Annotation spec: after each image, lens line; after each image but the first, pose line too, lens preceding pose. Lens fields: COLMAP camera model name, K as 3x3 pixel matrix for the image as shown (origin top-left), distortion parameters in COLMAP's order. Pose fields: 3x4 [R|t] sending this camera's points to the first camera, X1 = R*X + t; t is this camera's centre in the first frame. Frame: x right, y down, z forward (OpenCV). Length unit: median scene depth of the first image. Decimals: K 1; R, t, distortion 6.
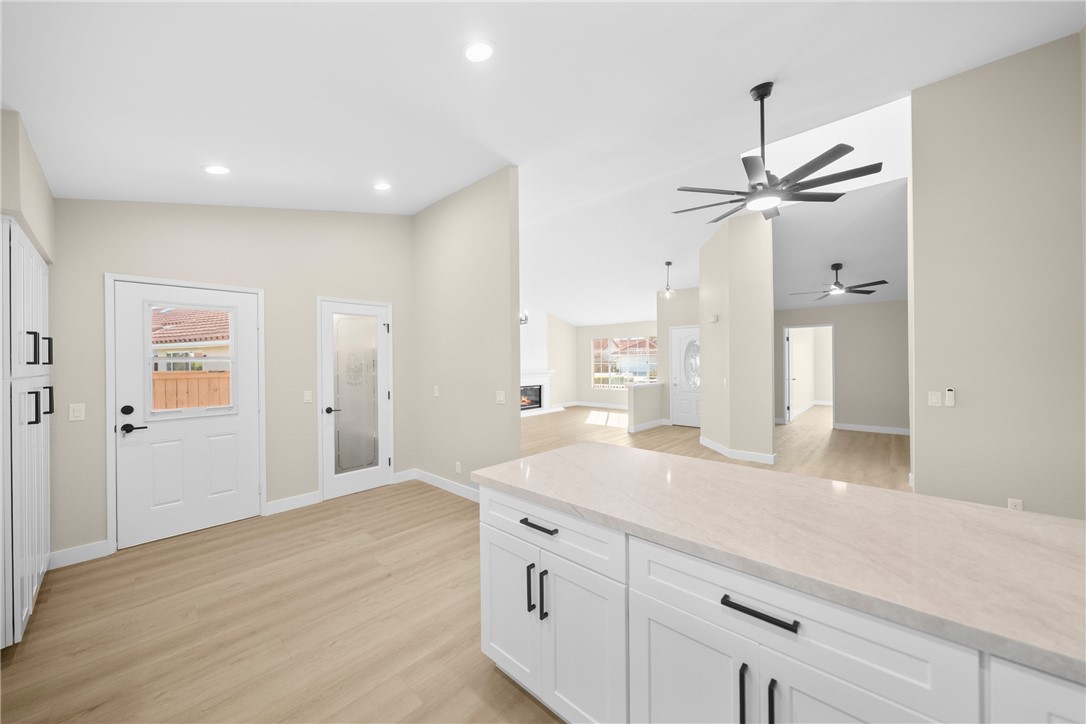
lens RADIAL K [[402.6, 0, 532.9], [0, 402.6, 360.6], [0, 0, 1]] dist [-0.002592, -0.000327]
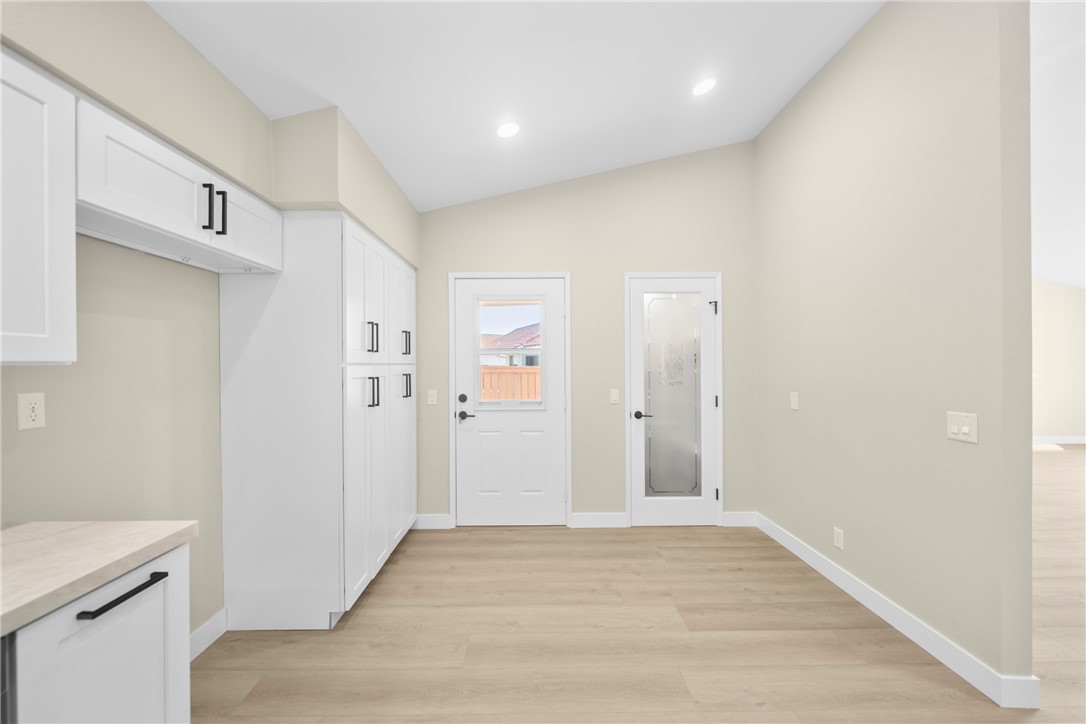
lens RADIAL K [[402.6, 0, 532.9], [0, 402.6, 360.6], [0, 0, 1]] dist [-0.002592, -0.000327]
pose [[0.702789, 0.003832, -0.711388, -0.096856], [-0.004219, 0.999990, 0.001218, 0.017550], [0.711386, 0.002146, 0.702798, 0.326276]]
